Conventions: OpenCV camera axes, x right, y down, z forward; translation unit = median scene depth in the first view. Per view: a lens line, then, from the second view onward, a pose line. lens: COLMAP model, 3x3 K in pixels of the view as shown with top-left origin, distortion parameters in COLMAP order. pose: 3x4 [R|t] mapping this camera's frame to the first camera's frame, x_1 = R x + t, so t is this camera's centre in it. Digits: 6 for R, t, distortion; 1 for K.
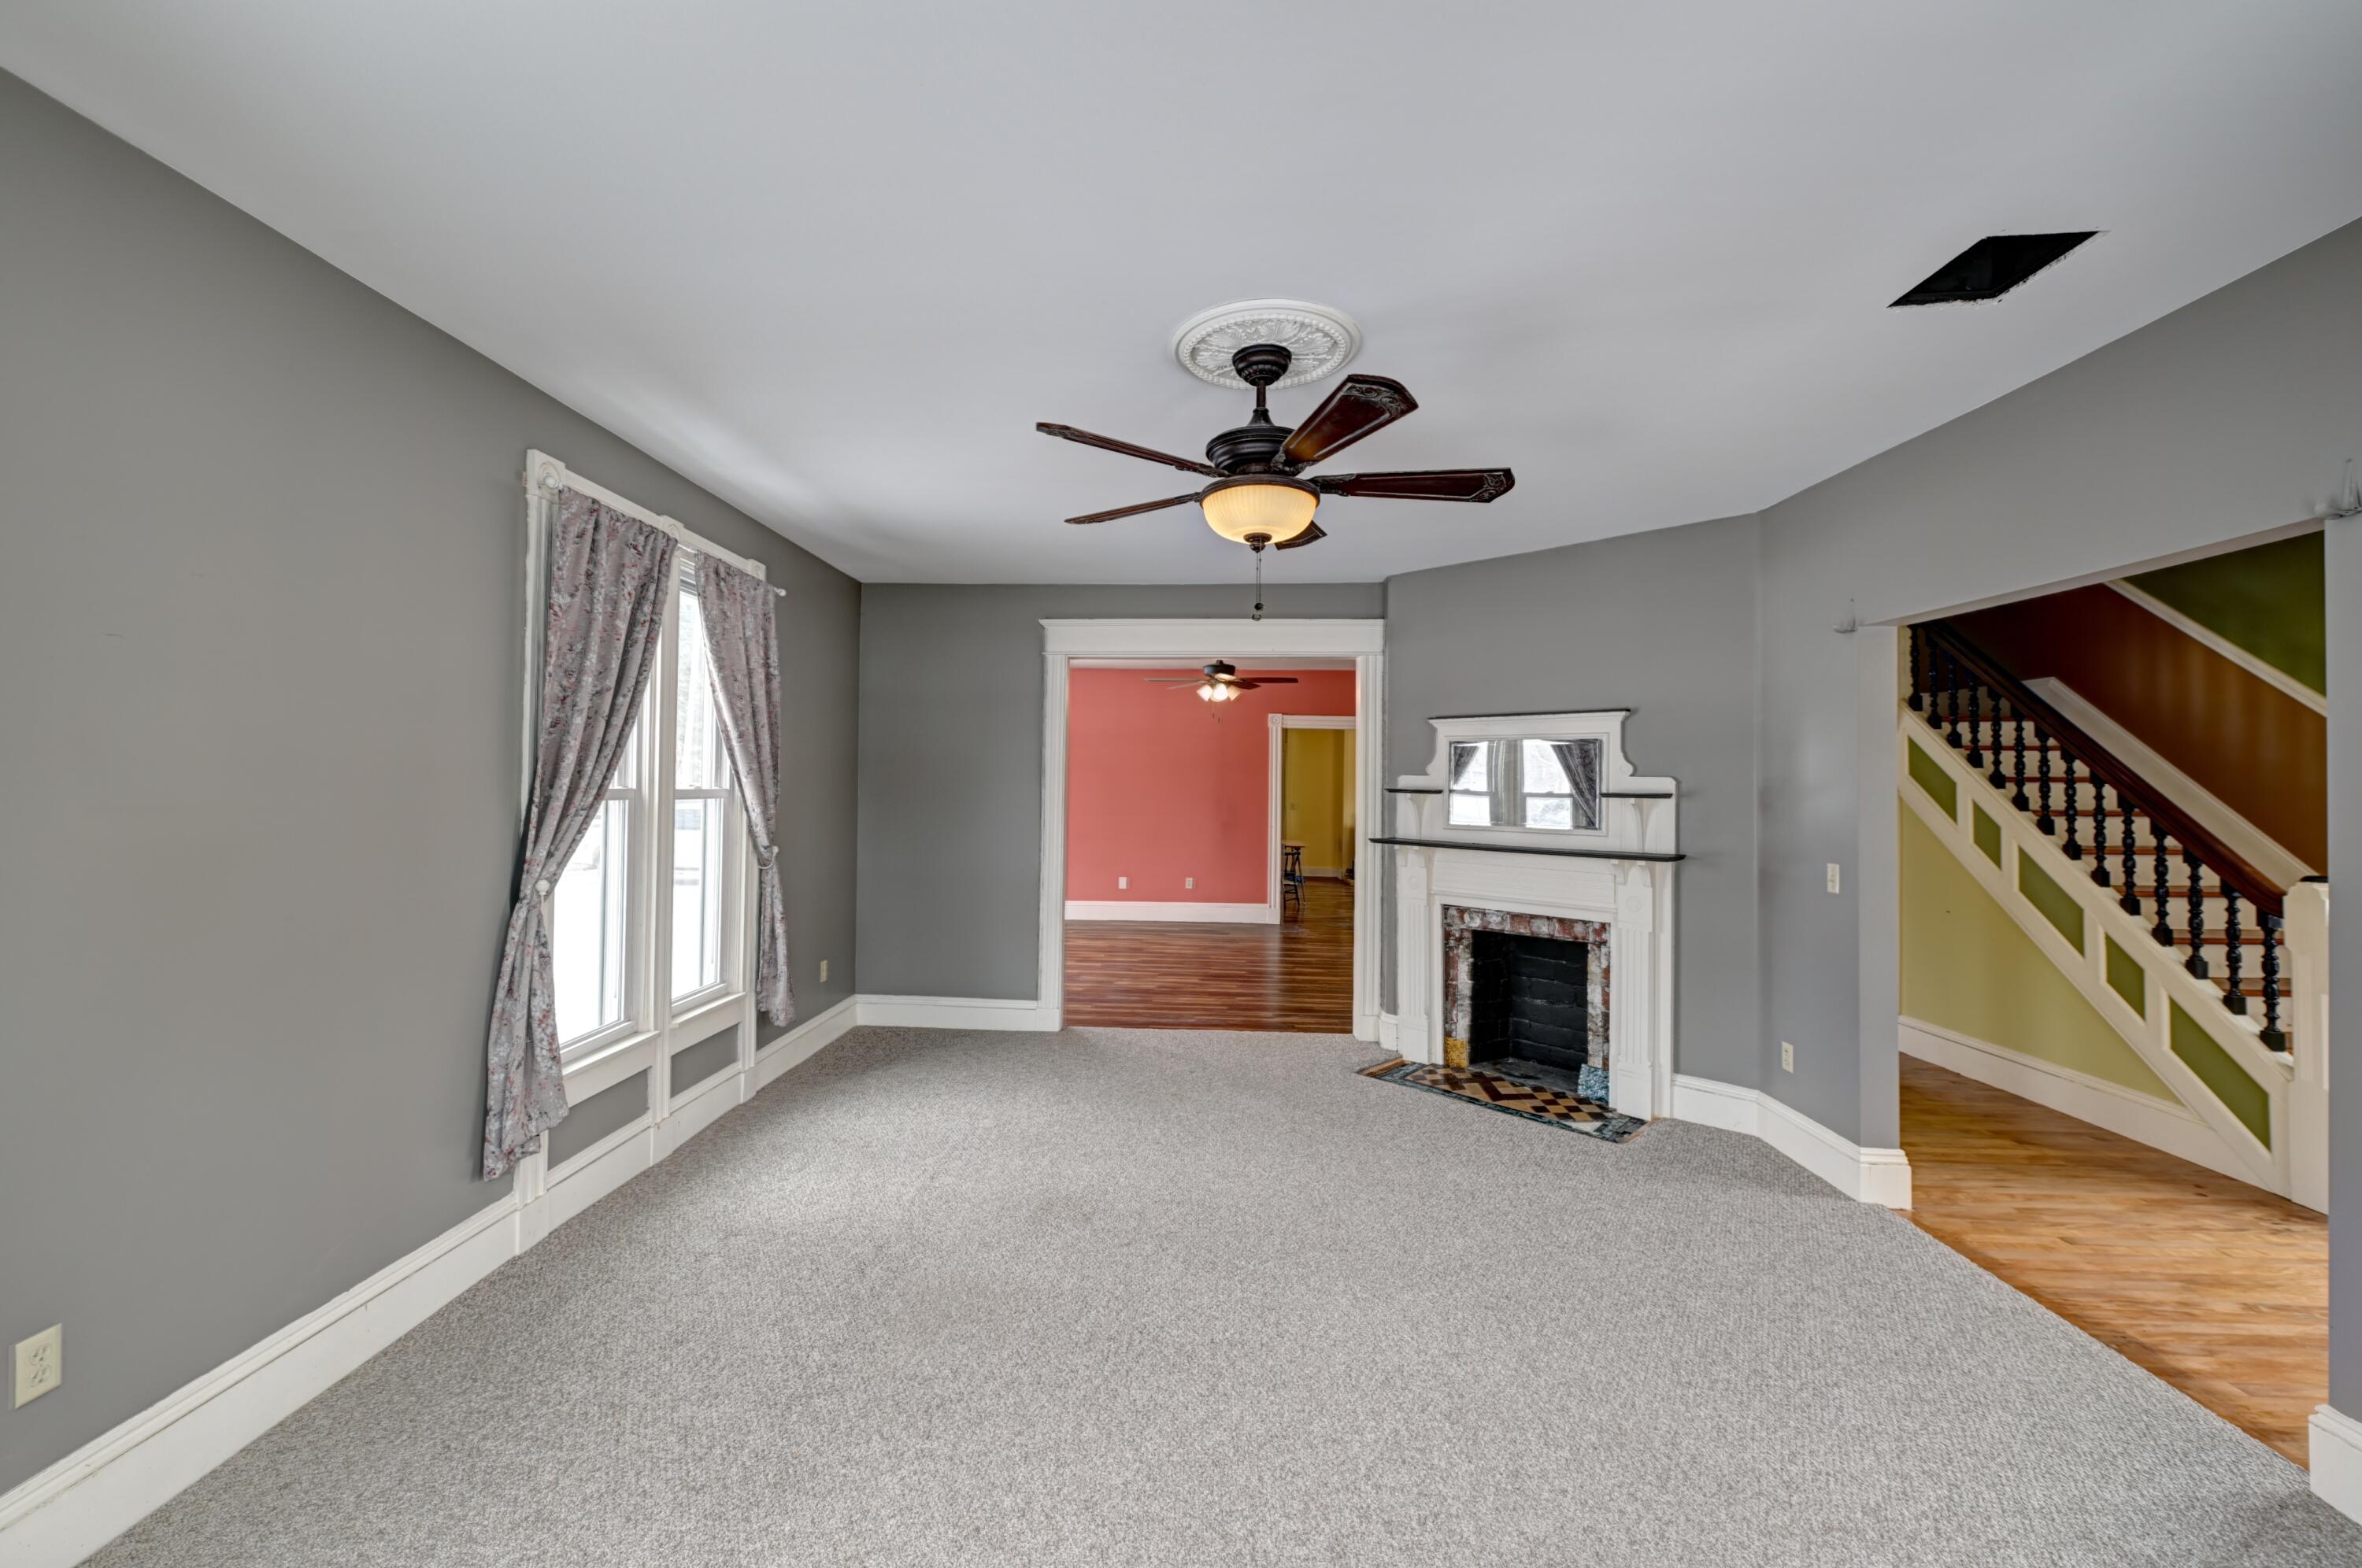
lens RADIAL K [[949.6, 0, 1181.6], [0, 949.6, 769.1], [0, 0, 1]] dist [0.004682, -0.000414]
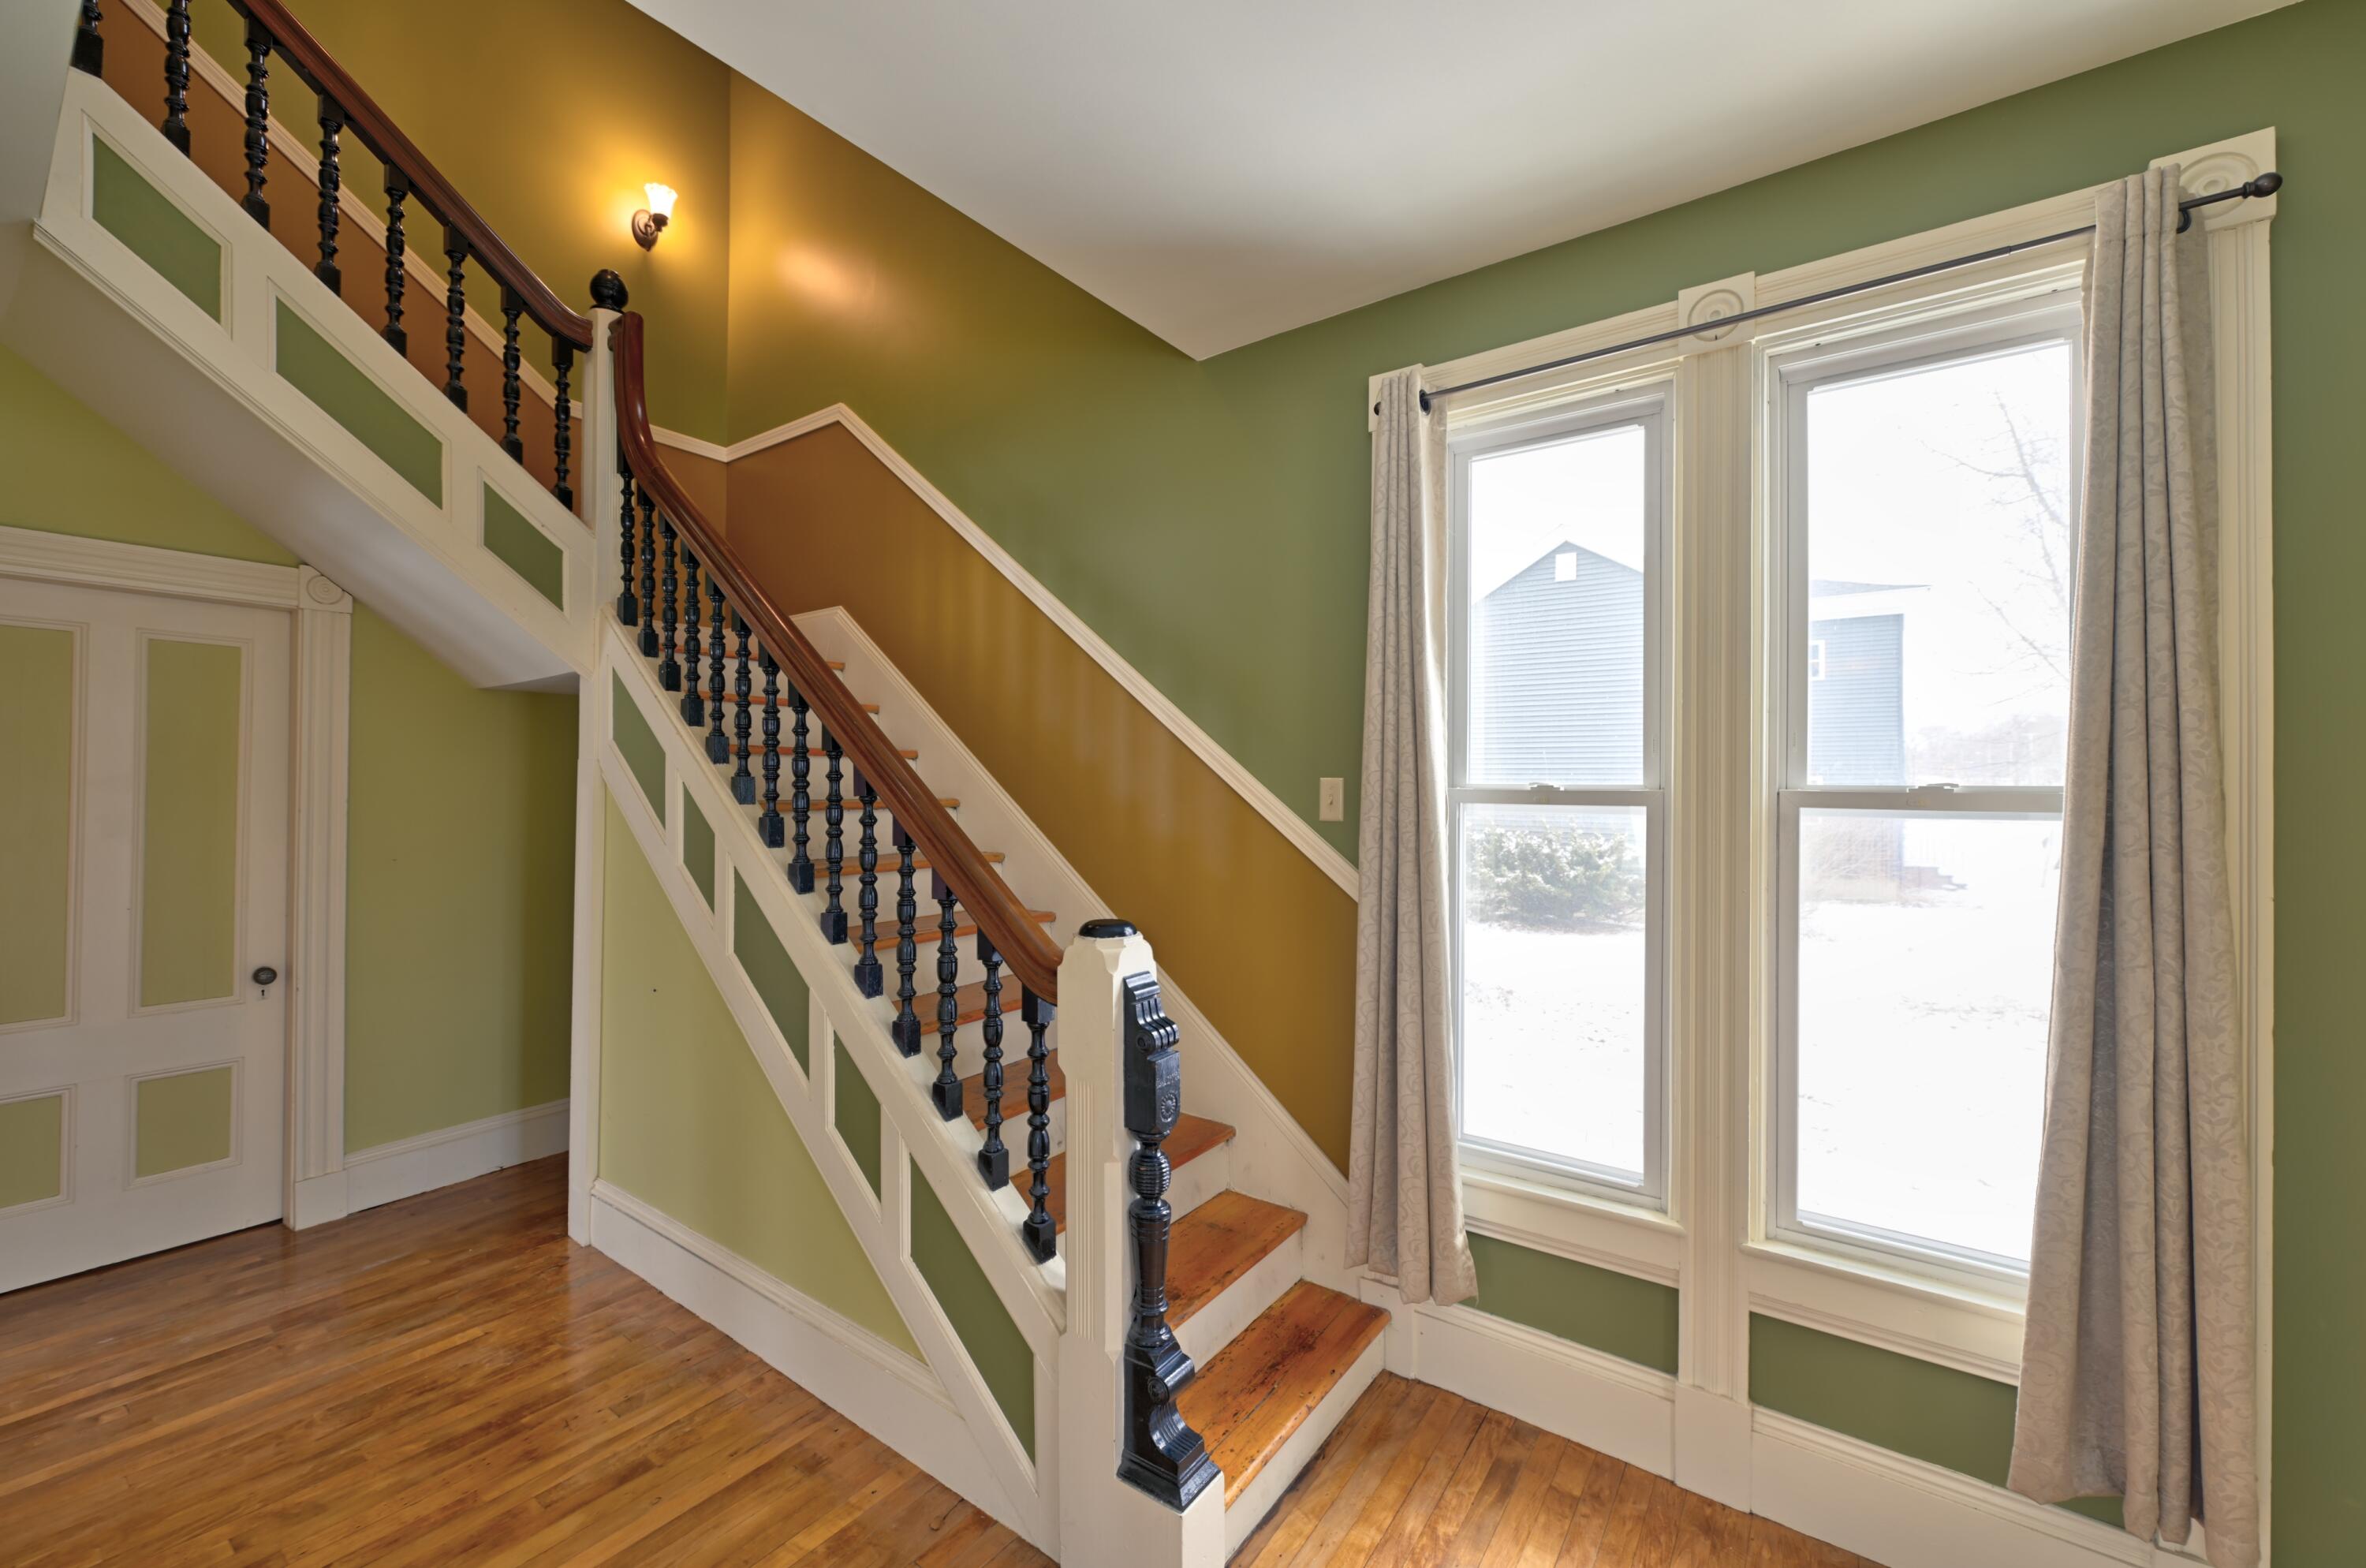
lens RADIAL K [[951.3, 0, 1165.6], [0, 951.3, 779.1], [0, 0, 1]] dist [0.004682, -0.000414]
pose [[0.563794, 0.001478, 0.825914, 0.641106], [-0.014734, 0.999857, 0.008269, 0.025105], [-0.825784, -0.016832, 0.563735, 0.558294]]
